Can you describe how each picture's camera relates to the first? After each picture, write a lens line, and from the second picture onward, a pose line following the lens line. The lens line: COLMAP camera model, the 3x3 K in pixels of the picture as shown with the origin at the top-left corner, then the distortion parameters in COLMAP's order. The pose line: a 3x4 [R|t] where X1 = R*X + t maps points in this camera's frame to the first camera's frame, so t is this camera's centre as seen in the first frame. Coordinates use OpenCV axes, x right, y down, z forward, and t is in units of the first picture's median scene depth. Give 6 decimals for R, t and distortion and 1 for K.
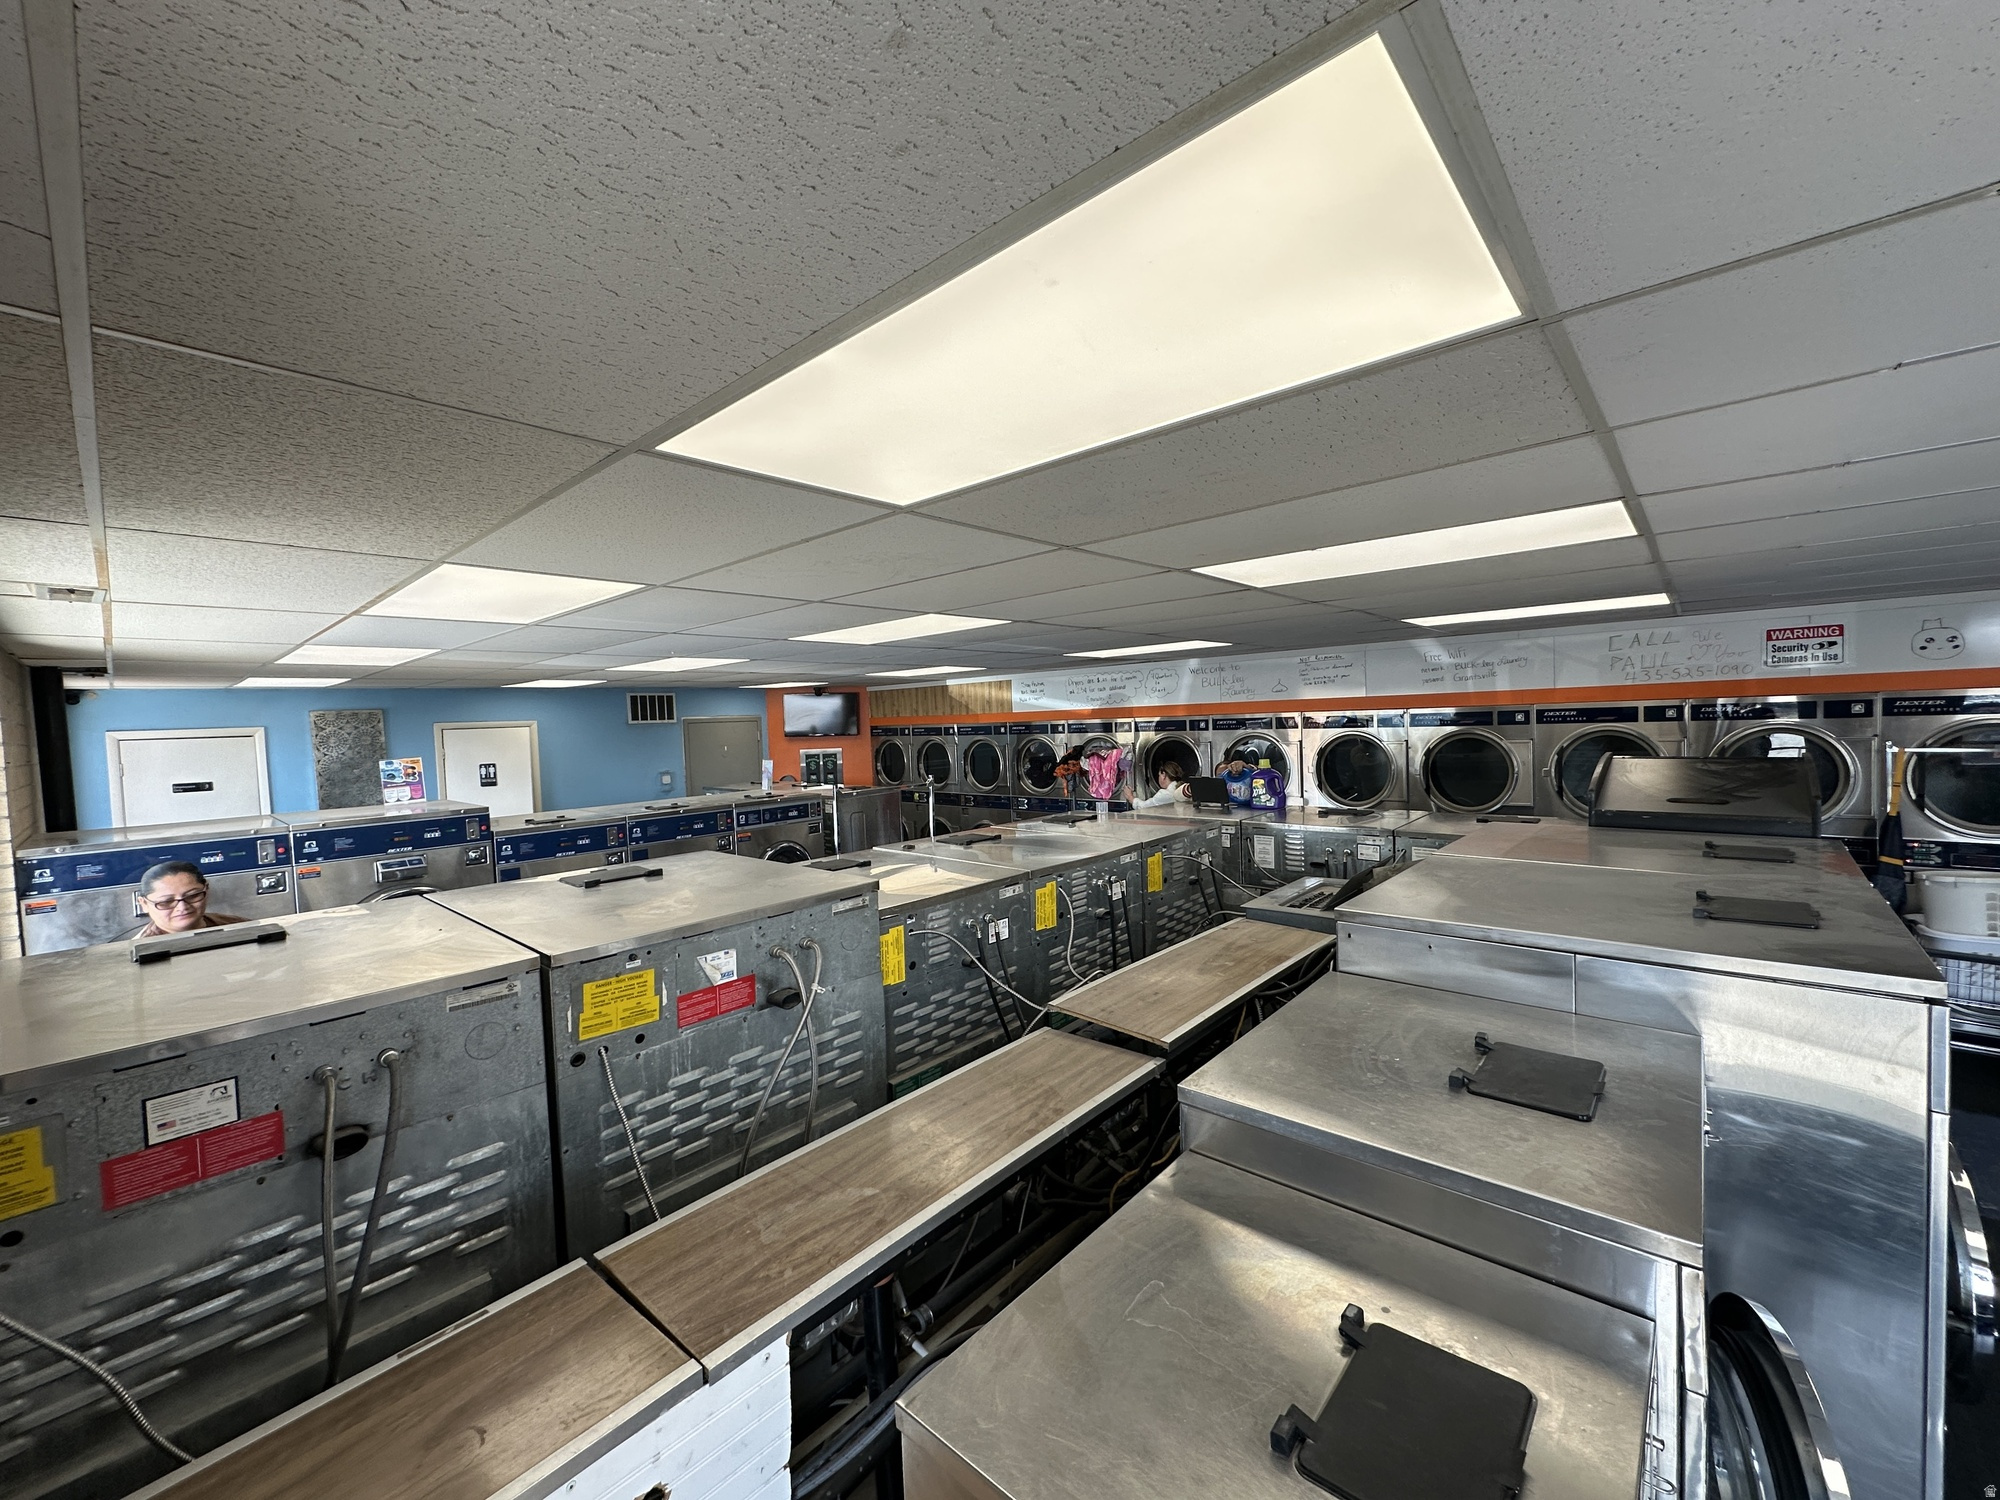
lens RADIAL K [[796.2, 0, 999.6], [0, 796.2, 756.9], [0, 0, 1]] dist [0.000871, 0.000043]
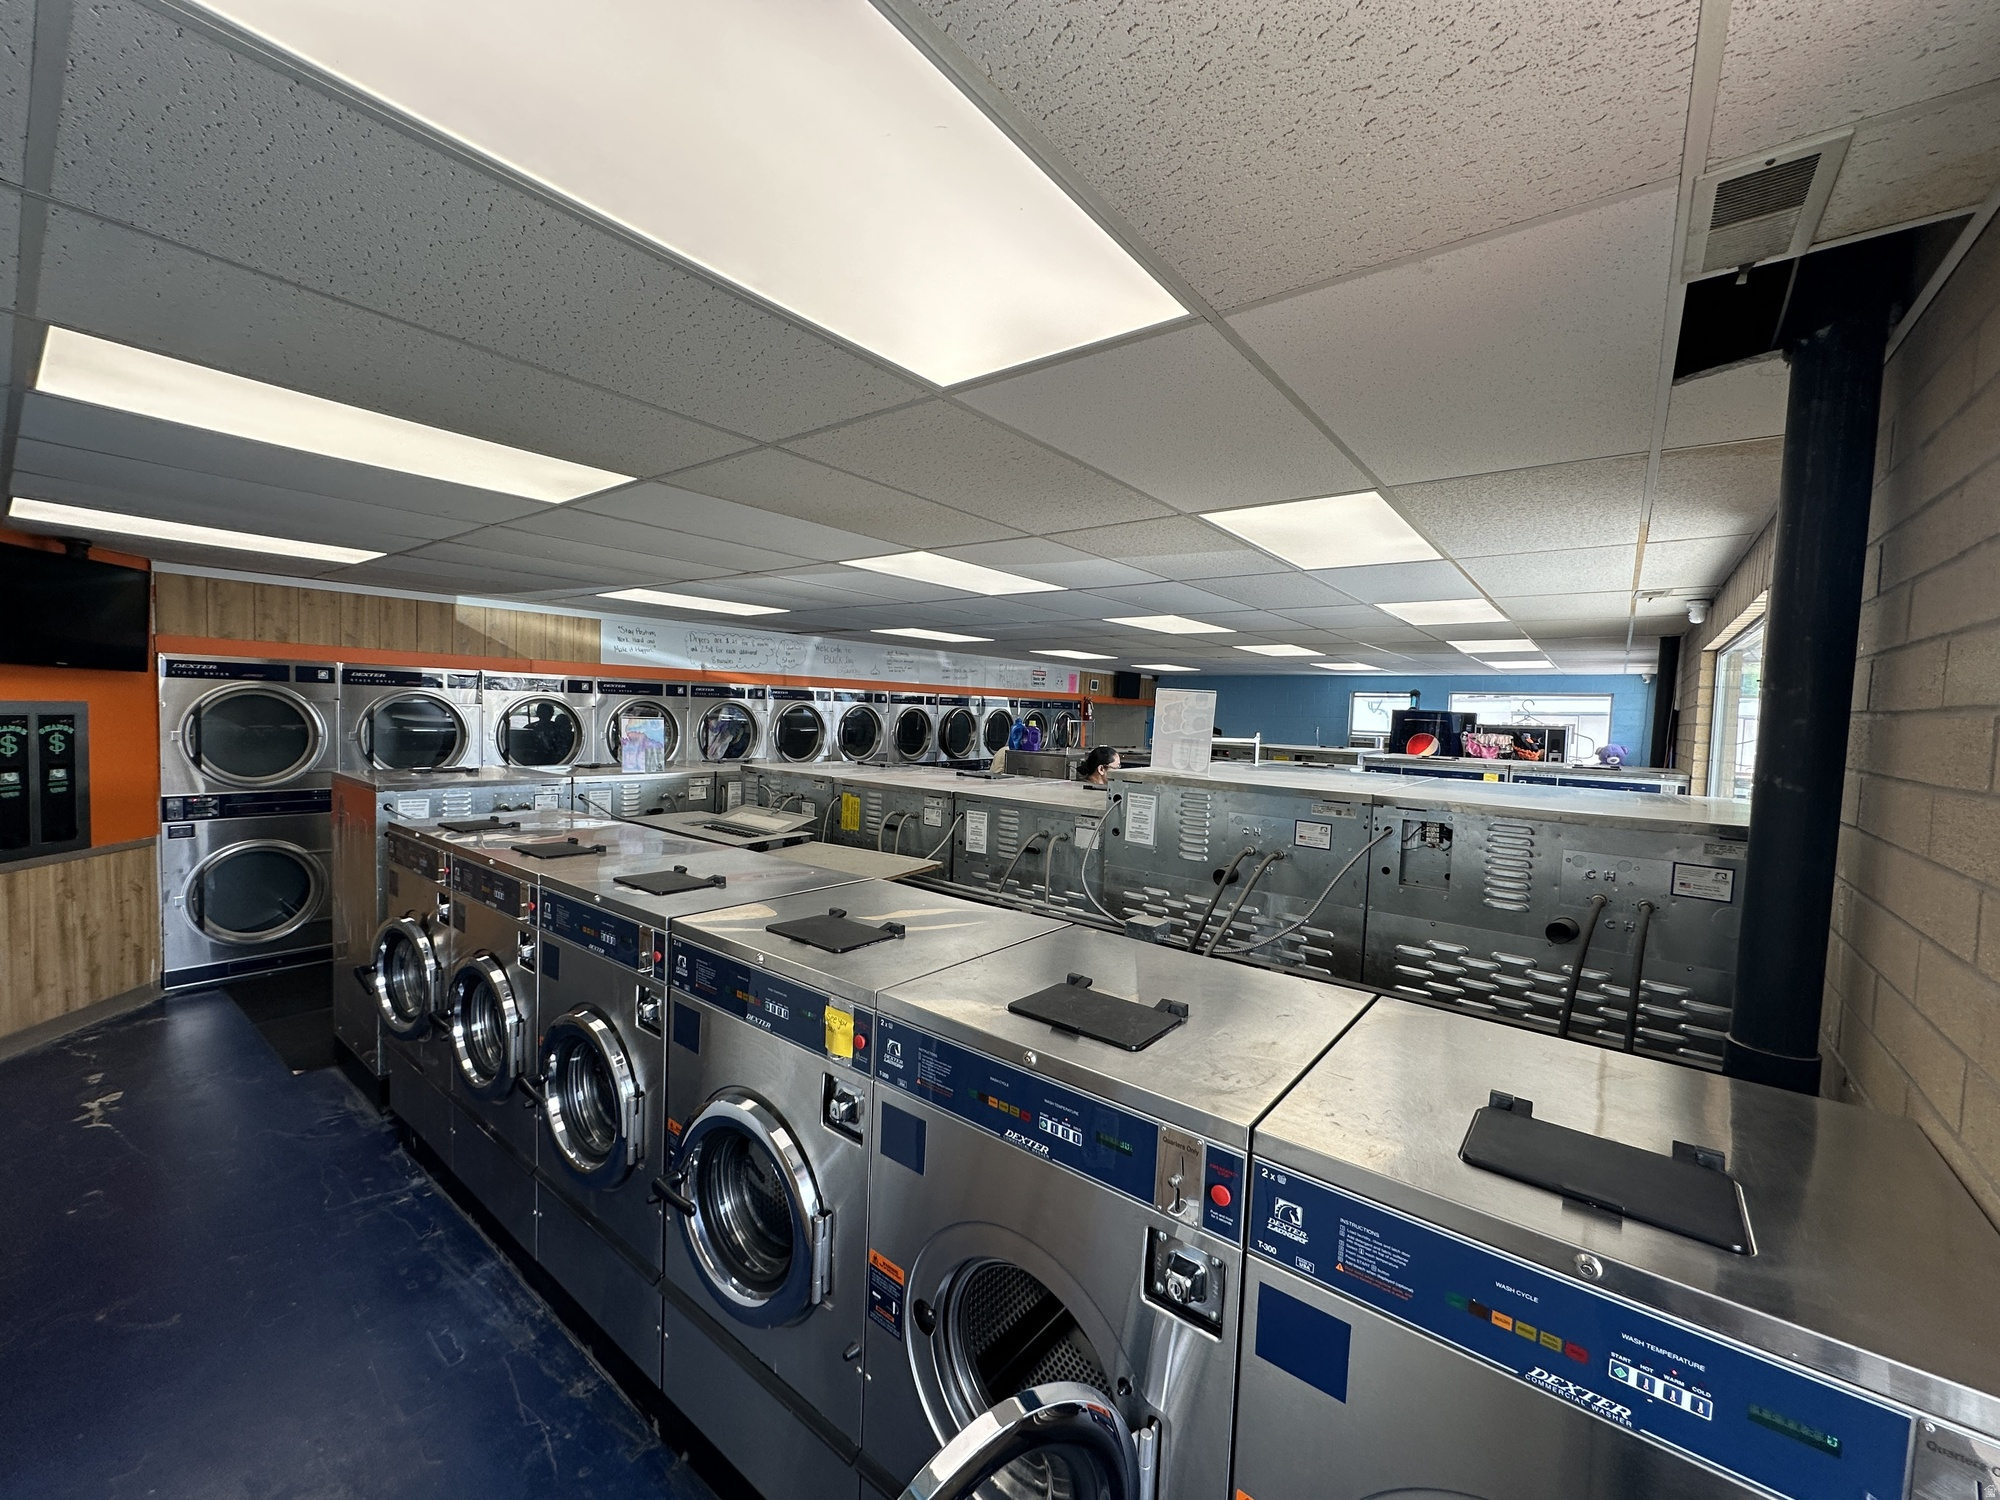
lens RADIAL K [[796.2, 0, 999.2], [0, 796.2, 744.2], [0, 0, 1]] dist [0.000871, 0.000043]
pose [[-0.064267, -0.028786, 0.997517, -0.756851], [-0.006123, 0.999576, 0.028451, -0.004071], [-0.997914, -0.004280, -0.064416, 0.681912]]
